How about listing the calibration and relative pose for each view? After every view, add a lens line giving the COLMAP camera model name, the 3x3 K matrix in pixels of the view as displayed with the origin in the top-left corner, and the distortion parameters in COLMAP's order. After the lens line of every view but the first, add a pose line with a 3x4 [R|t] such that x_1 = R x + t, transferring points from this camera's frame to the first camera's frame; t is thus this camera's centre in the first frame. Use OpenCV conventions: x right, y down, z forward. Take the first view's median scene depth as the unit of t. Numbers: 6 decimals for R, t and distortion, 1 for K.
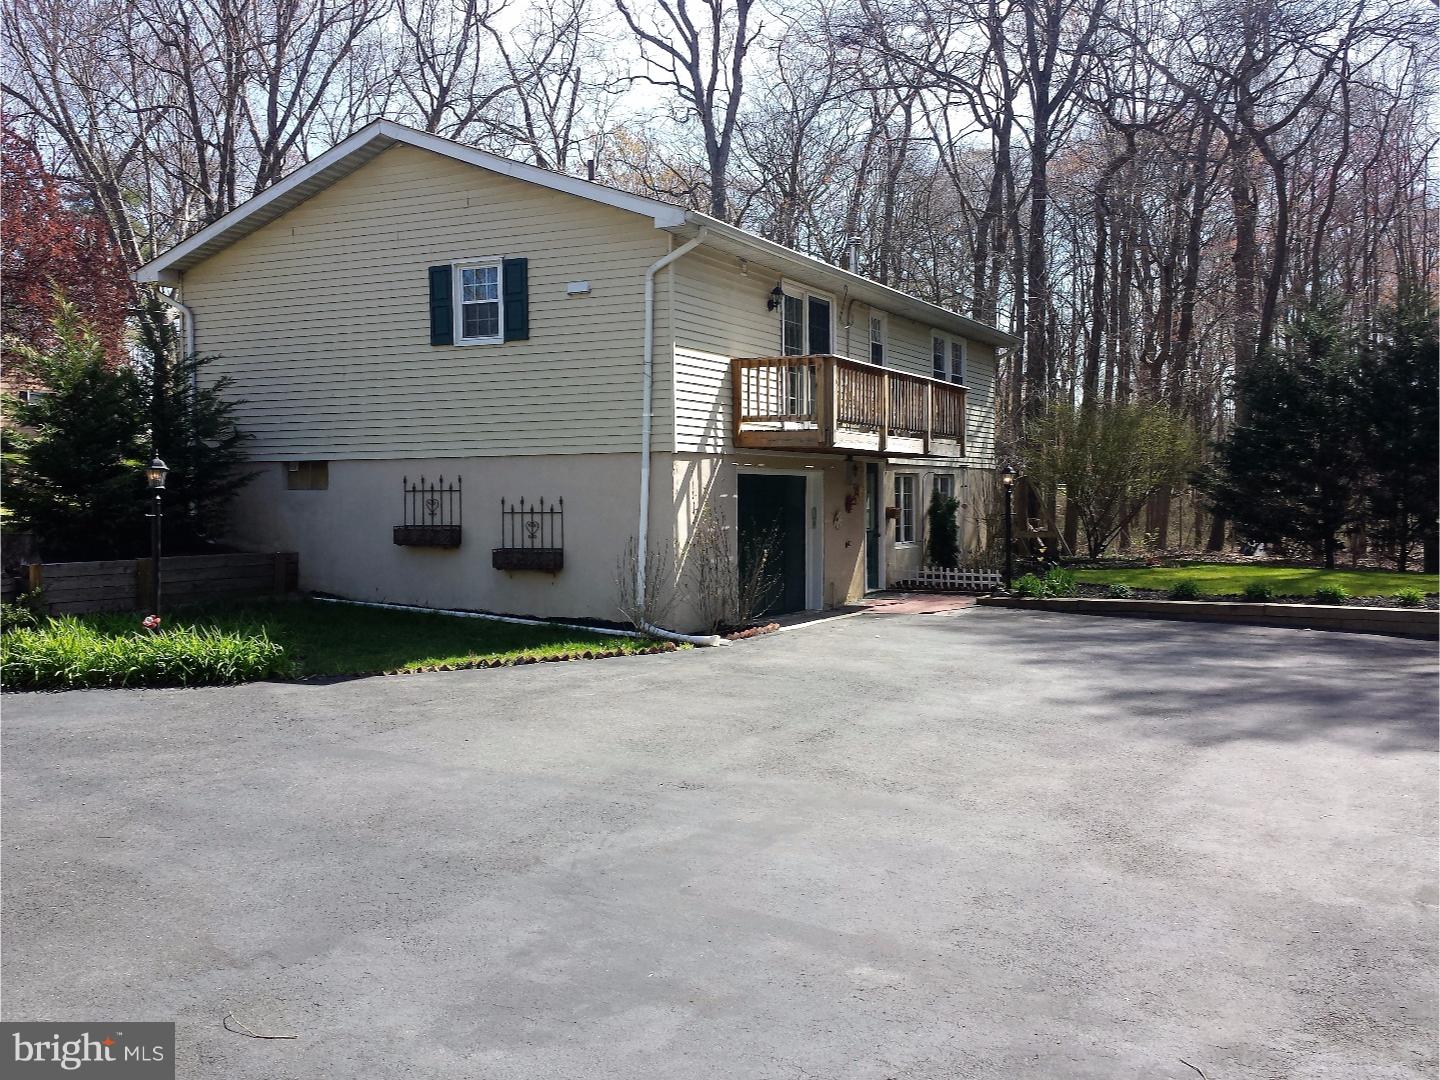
lens RADIAL K [[1354.4, 0, 719.2], [0, 1354.4, 550.1], [0, 0, 1]] dist [-0.023122, 0.000000]
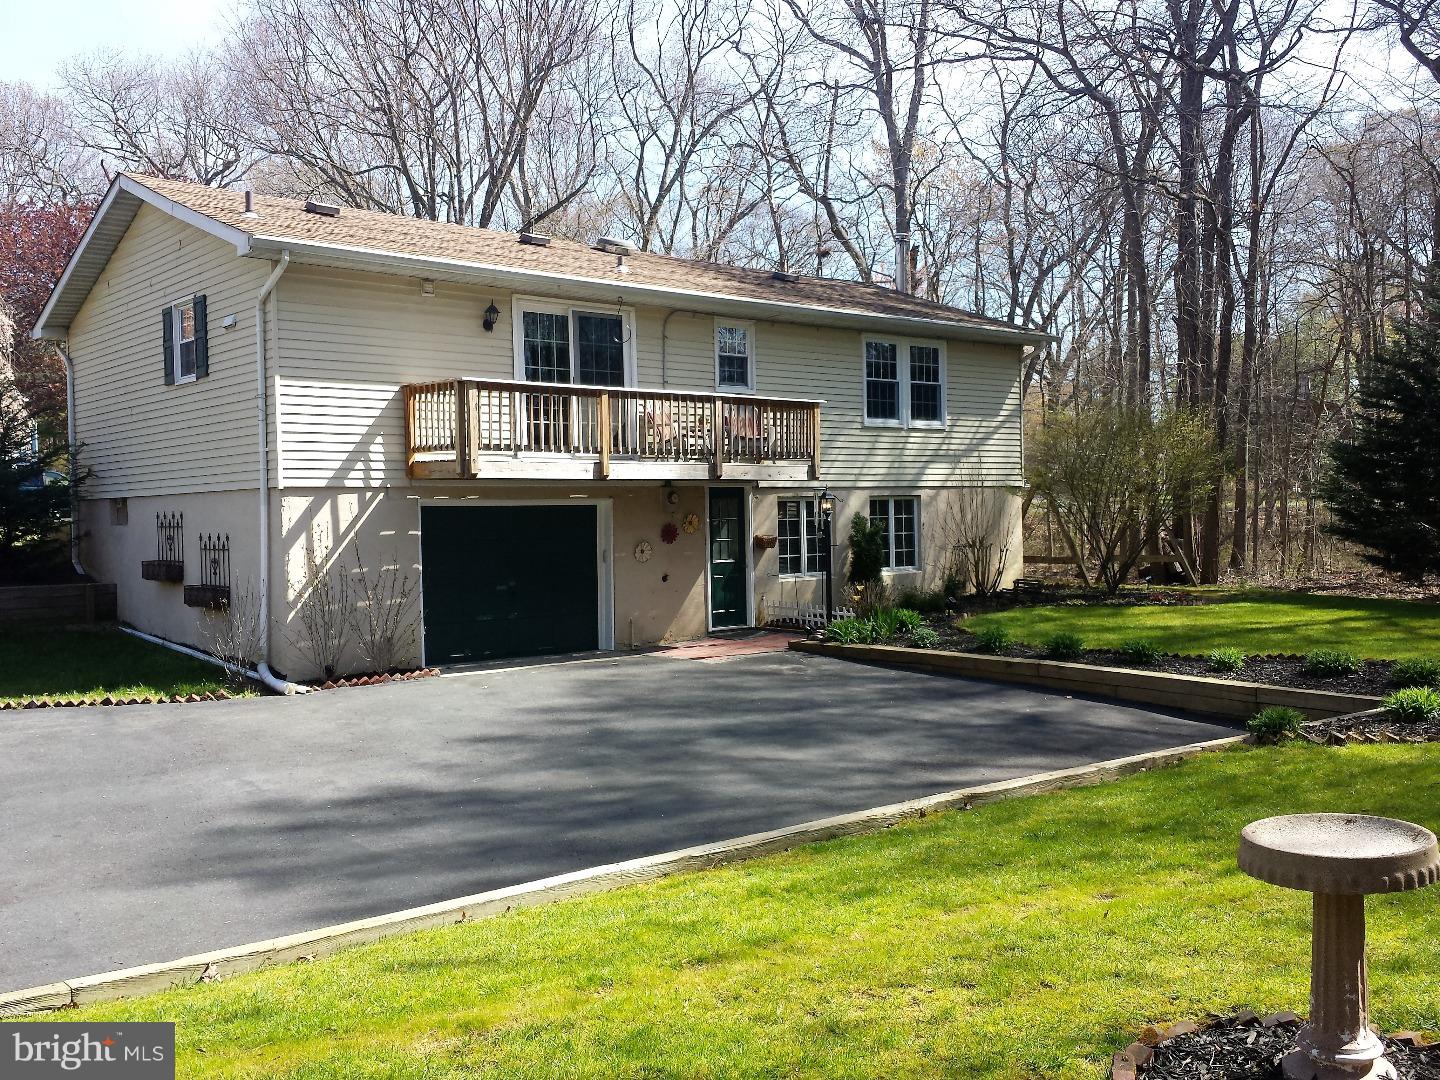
lens RADIAL K [[1354.4, 0, 723.6], [0, 1354.4, 533.6], [0, 0, 1]] dist [-0.023122, 0.000000]
pose [[0.938761, -0.005832, -0.344519, 0.538954], [-0.001639, 0.999770, -0.021389, -0.018727], [0.344565, 0.020643, 0.938536, 0.194856]]
